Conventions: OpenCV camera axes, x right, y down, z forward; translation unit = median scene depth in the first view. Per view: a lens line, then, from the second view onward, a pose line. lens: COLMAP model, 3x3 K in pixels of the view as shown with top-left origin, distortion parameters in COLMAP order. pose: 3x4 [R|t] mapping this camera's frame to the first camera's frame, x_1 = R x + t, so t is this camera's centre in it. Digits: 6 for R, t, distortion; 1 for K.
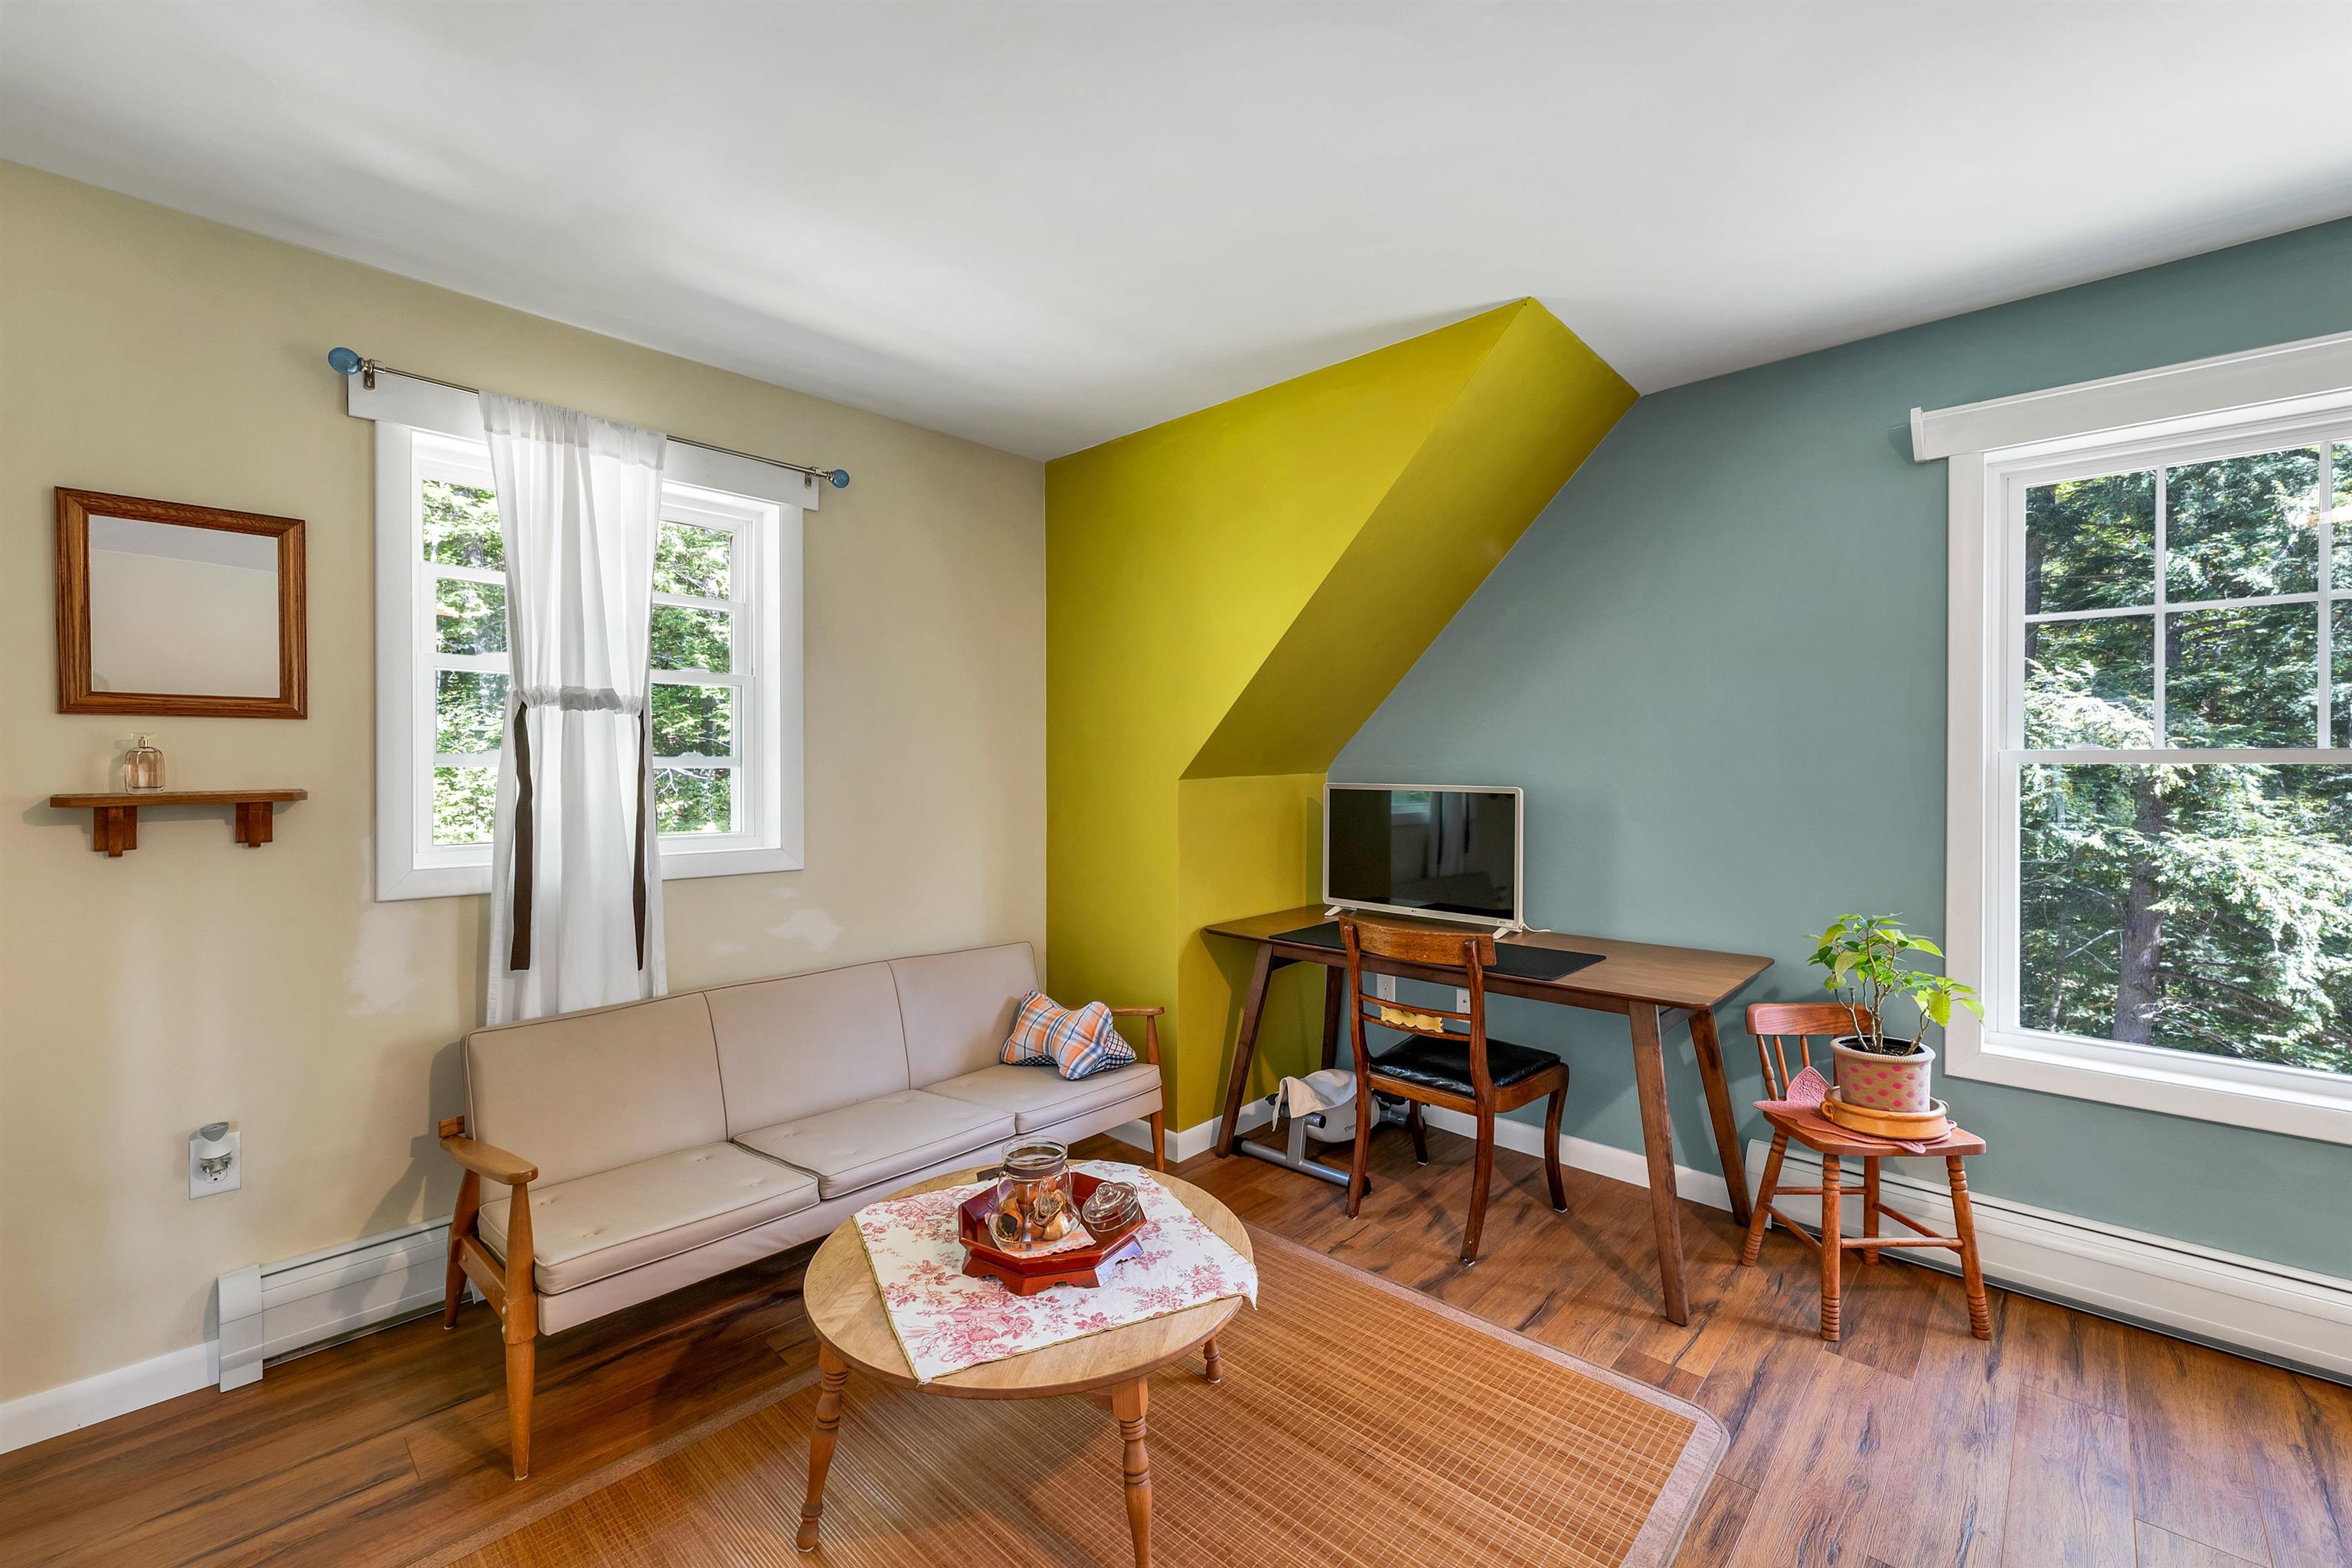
lens RADIAL K [[966.2, 0, 1172.9], [0, 966.2, 761.1], [0, 0, 1]] dist [0.000746, 0.000143]
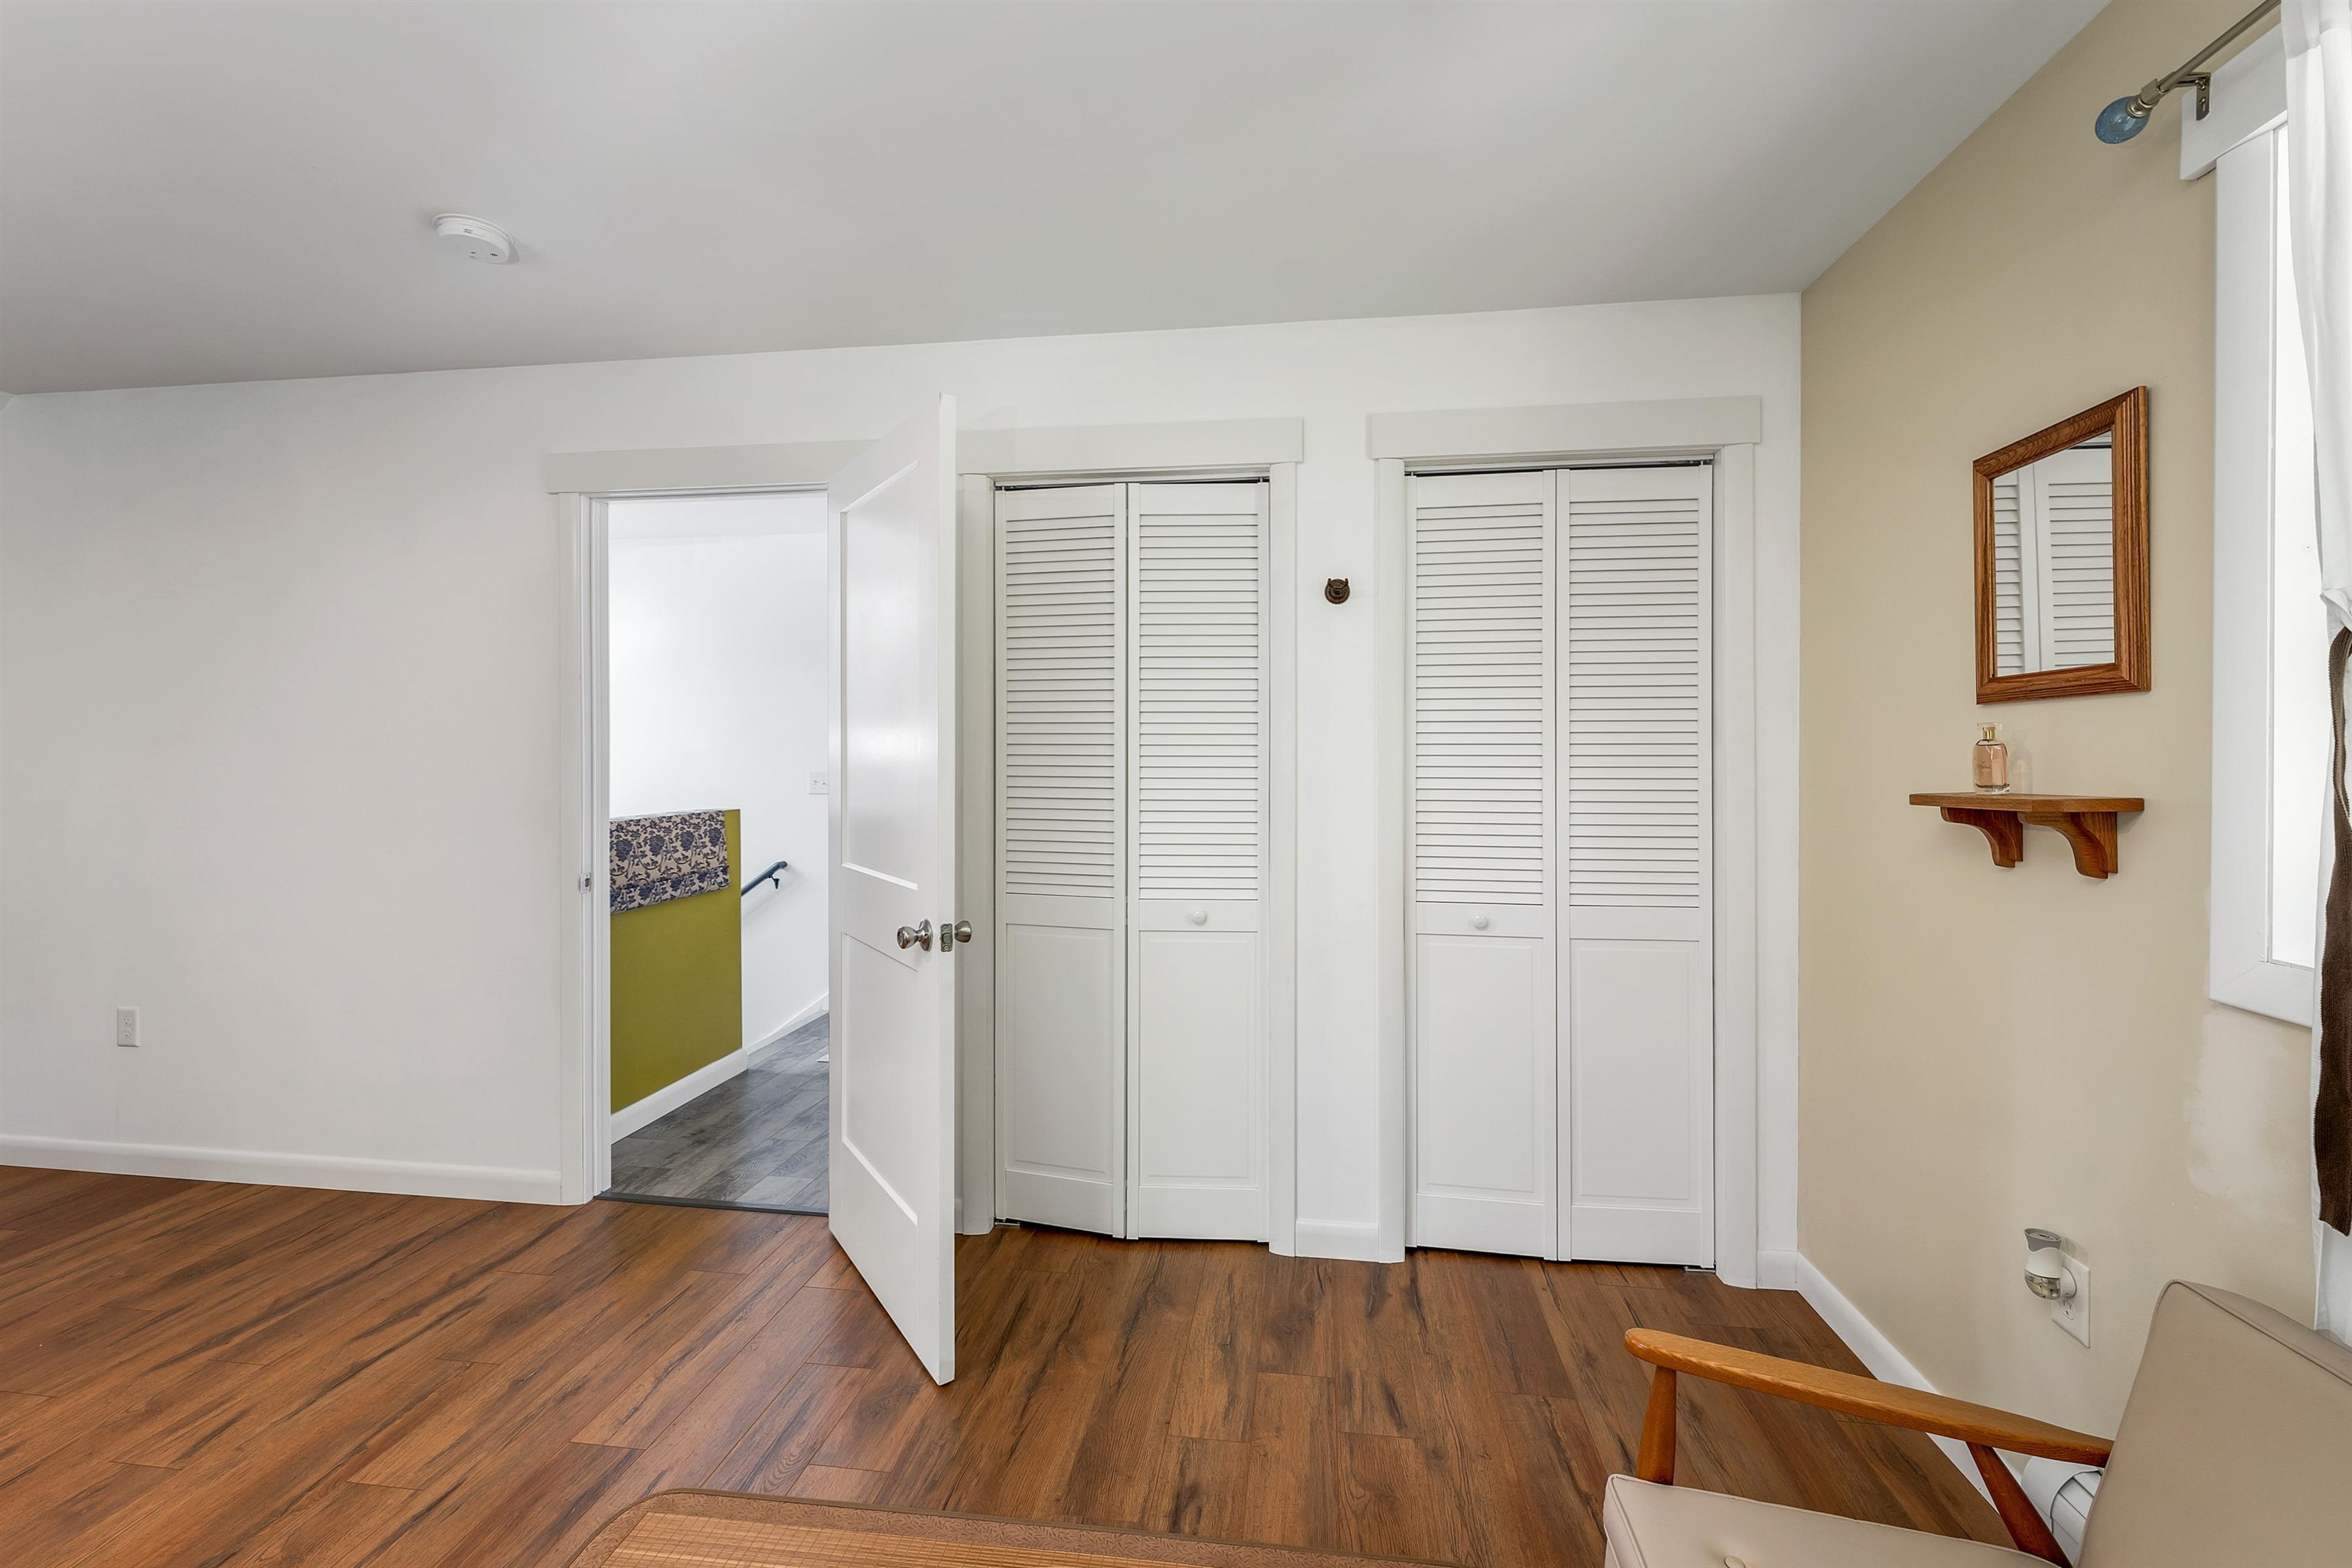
lens RADIAL K [[966.2, 0, 1172.9], [0, 966.2, 761.1], [0, 0, 1]] dist [0.000746, 0.000143]
pose [[-0.814004, 0.002494, -0.580854, 0.013343], [-0.000717, 0.999986, 0.005298, 0.000403], [0.580859, 0.004729, -0.813991, 1.213665]]
